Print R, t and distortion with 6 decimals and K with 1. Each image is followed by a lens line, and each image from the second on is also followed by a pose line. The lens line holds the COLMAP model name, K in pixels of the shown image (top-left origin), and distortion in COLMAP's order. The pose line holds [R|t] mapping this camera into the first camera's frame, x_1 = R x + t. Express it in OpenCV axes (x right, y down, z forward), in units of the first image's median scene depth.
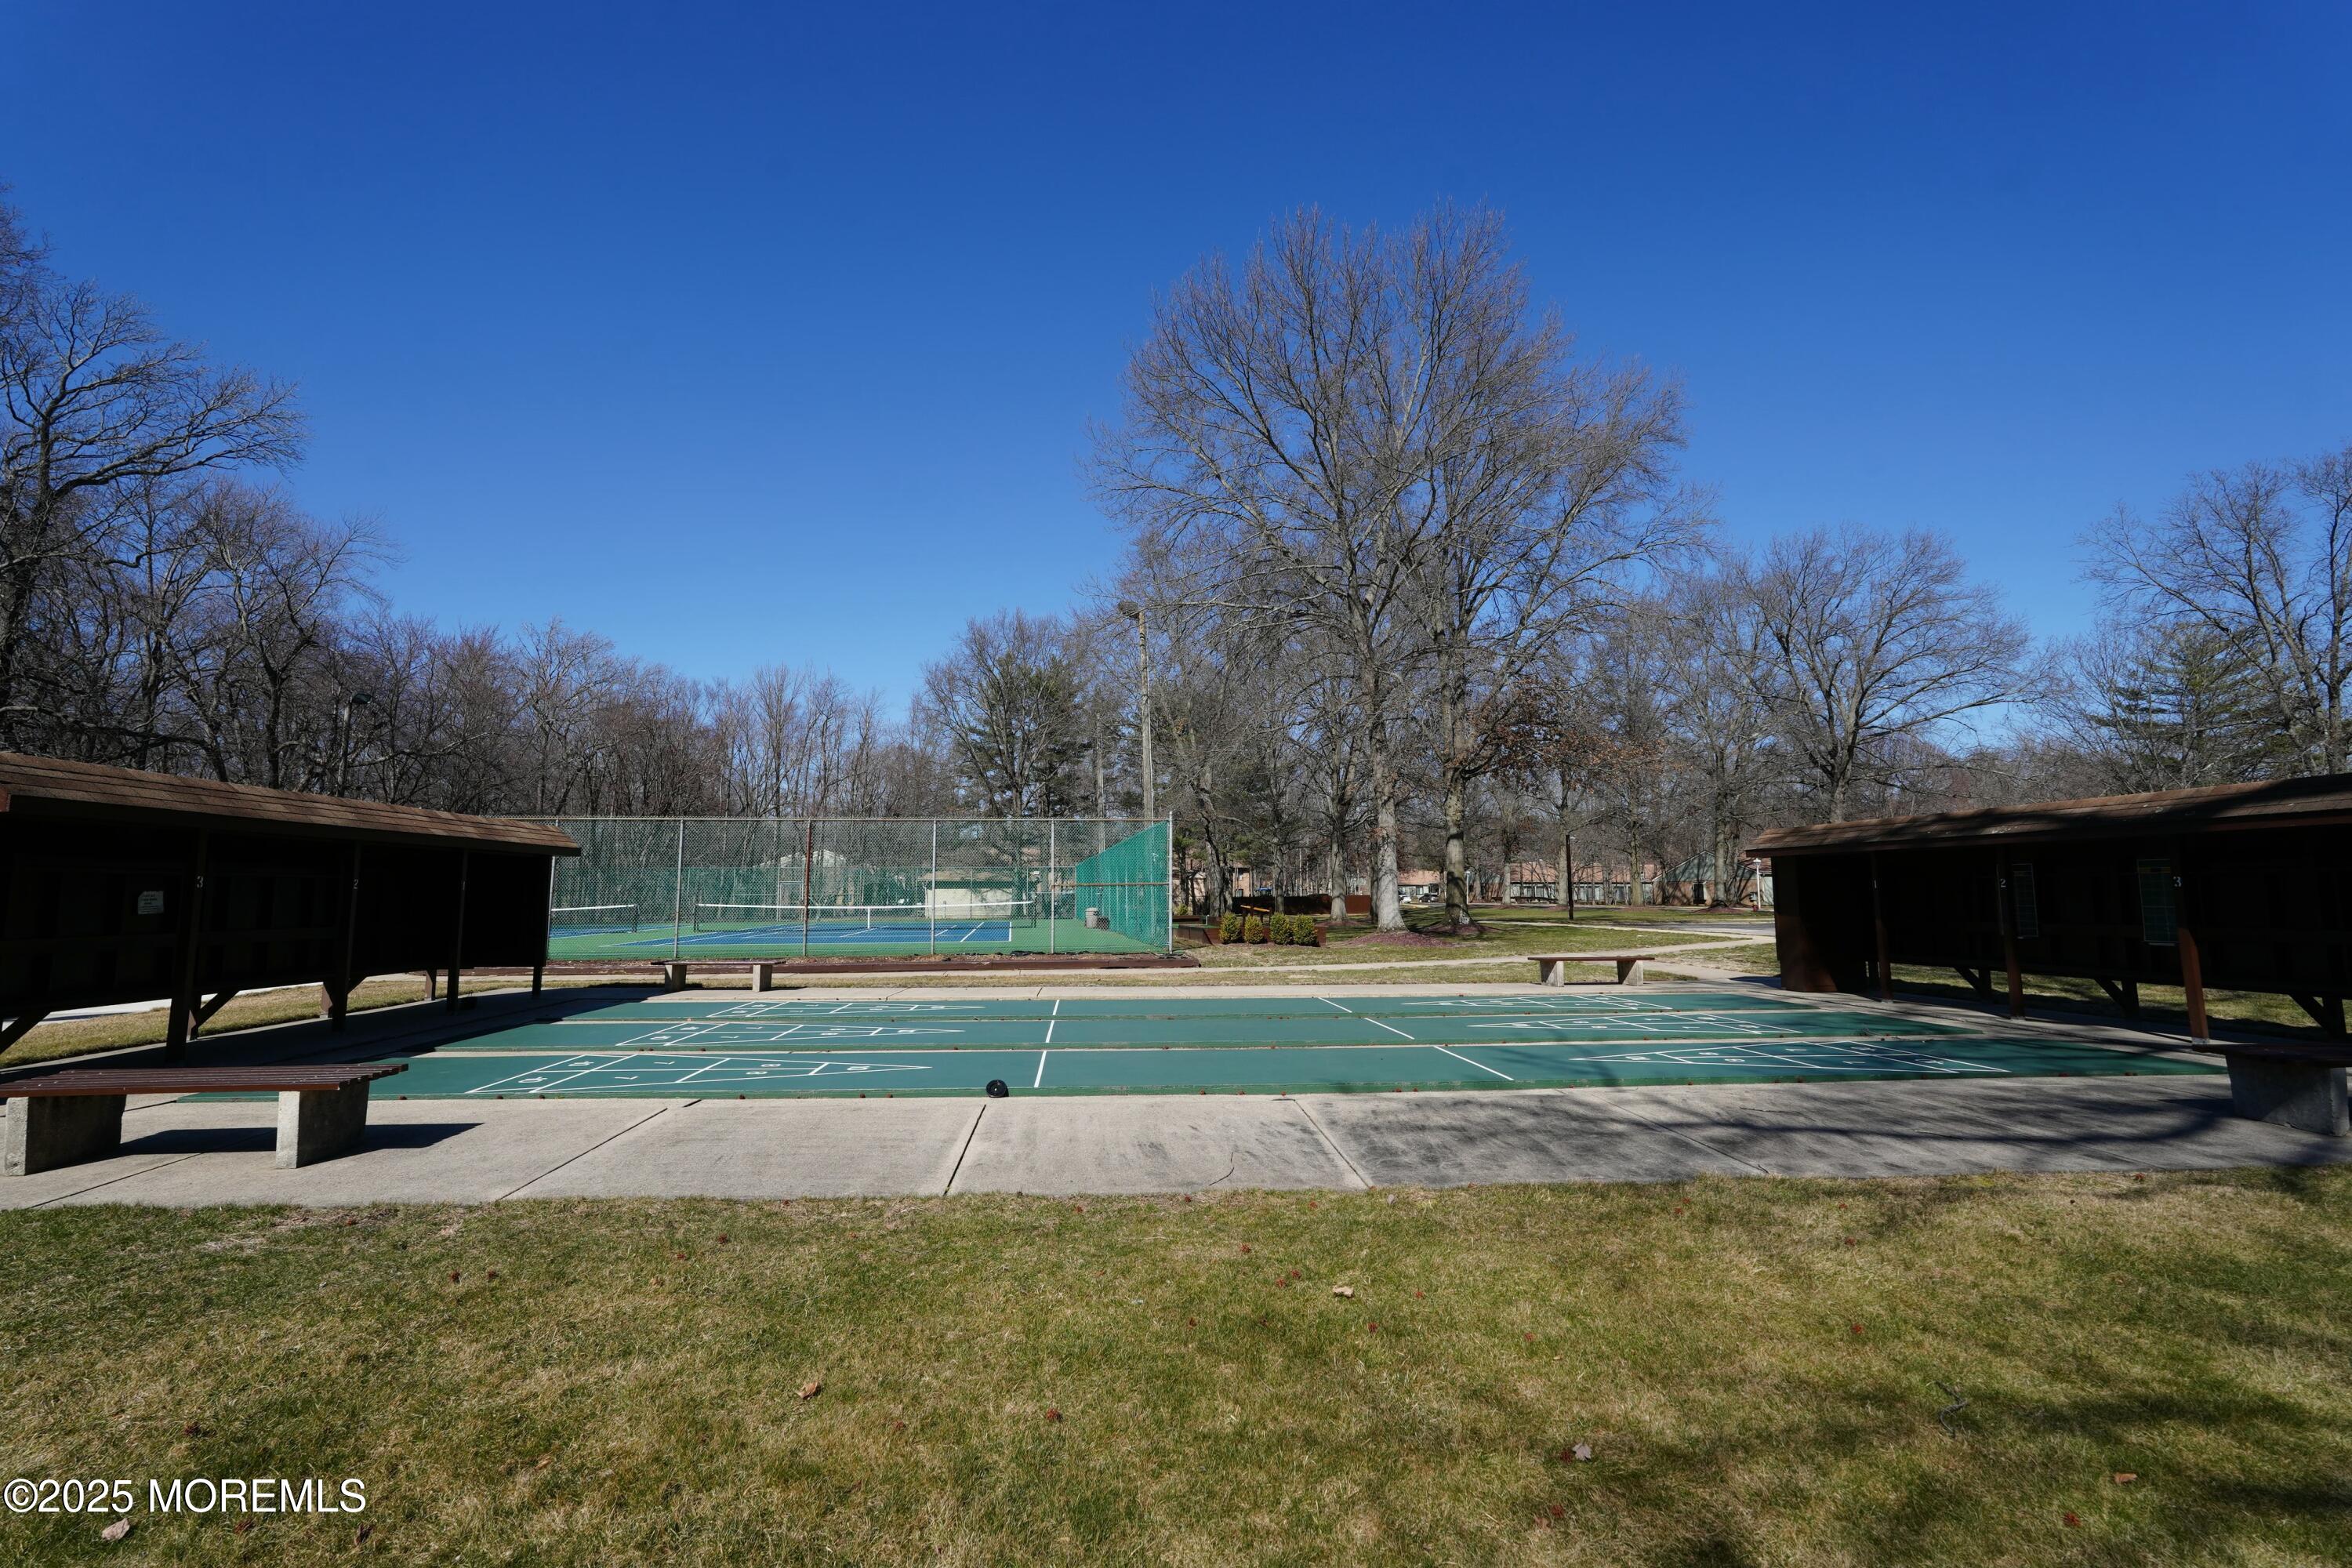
lens RADIAL K [[1066.6, 0, 1176.0], [0, 1066.6, 784.0], [0, 0, 1]] dist [0.001254, 0.000432]
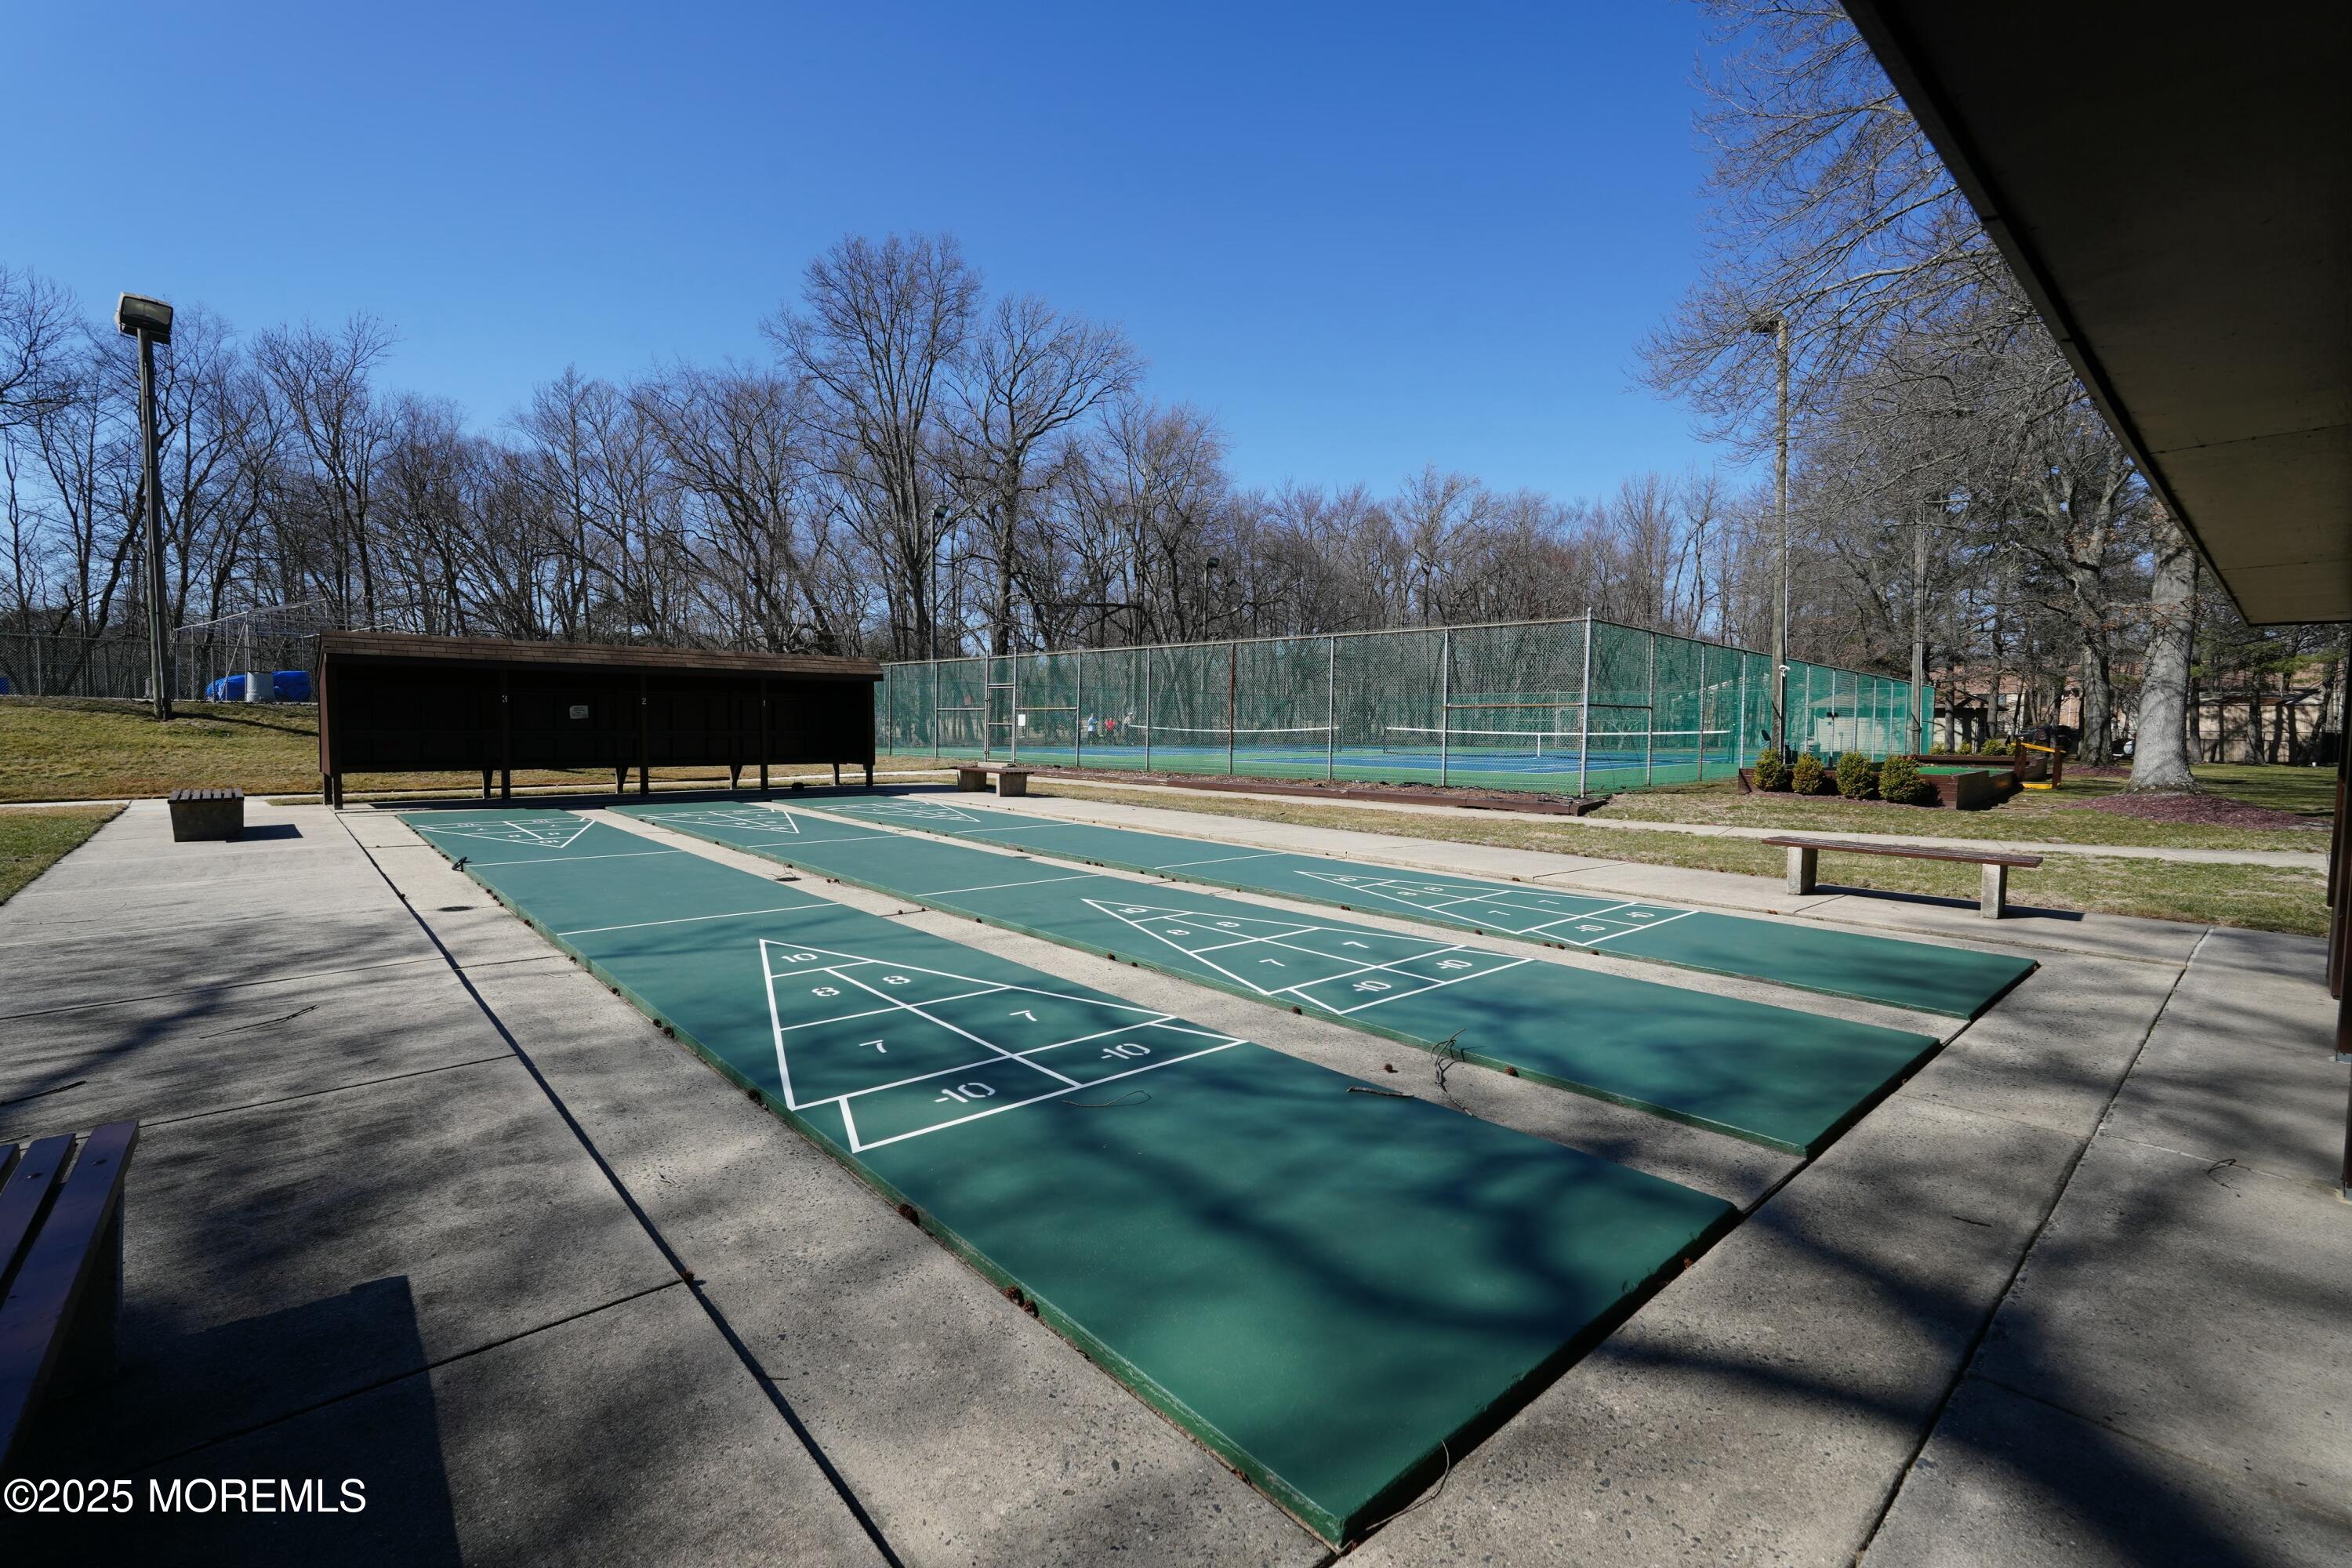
lens RADIAL K [[1066.6, 0, 1176.0], [0, 1066.6, 784.0], [0, 0, 1]] dist [0.001254, 0.000432]
pose [[0.607144, 0.056896, -0.792552, 0.335555], [0.070323, 0.989672, 0.124919, 0.027428], [0.791474, -0.131579, 0.596872, 0.251947]]
